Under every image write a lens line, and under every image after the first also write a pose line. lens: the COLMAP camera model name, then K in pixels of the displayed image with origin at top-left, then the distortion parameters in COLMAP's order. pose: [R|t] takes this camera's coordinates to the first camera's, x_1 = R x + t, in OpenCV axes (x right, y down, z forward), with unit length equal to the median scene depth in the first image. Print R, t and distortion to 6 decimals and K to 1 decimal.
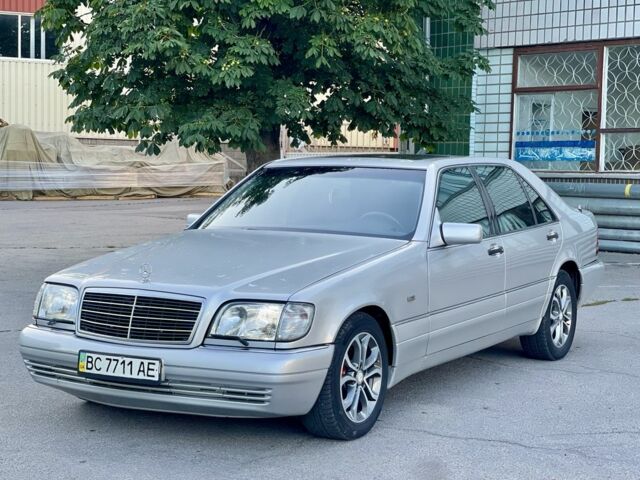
lens RADIAL K [[1289.7, 0, 348.2], [0, 1289.7, 250.4], [0, 0, 1]] dist [0.409262, 0.046136]
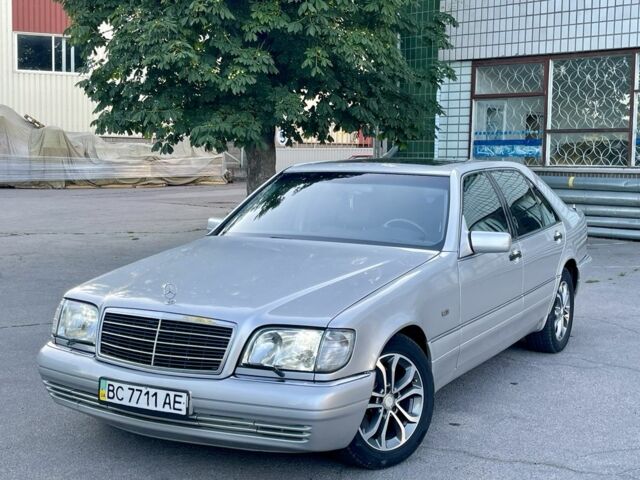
lens RADIAL K [[947.3, 0, 333.6], [0, 947.3, 241.0], [0, 0, 1]] dist [0.272617, -0.631110]
pose [[0.999509, -0.005586, 0.030817, -0.031473], [0.004746, 0.999617, 0.027249, -0.020074], [-0.030957, -0.027089, 0.999154, 0.166939]]
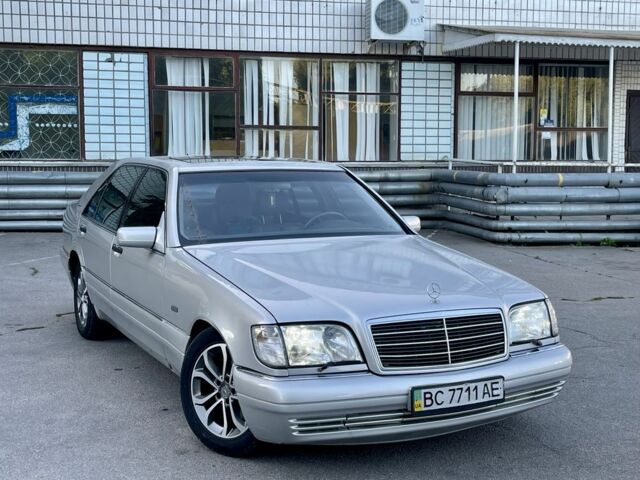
lens RADIAL K [[947.3, 0, 333.6], [0, 947.3, 241.0], [0, 0, 1]] dist [0.272617, -0.631110]
pose [[0.502226, -0.106133, 0.858198, -0.412949], [0.069408, 0.994185, 0.082332, -0.043504], [-0.861946, 0.018217, 0.506673, 0.376013]]
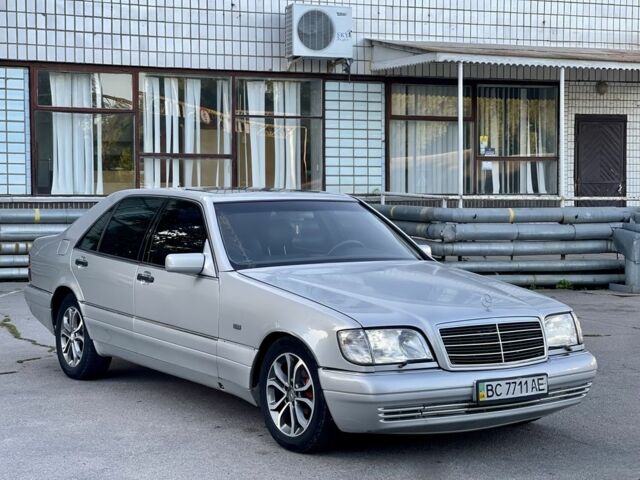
lens RADIAL K [[1291.4, 0, 320.0], [0, 1291.4, 240.0], [0, 0, 1]] dist [0.433825, 0.140175]
pose [[0.386652, -0.065825, 0.919873, -0.642961], [0.073785, 0.996460, 0.040291, -0.047565], [-0.919269, 0.052294, 0.390140, 0.368454]]
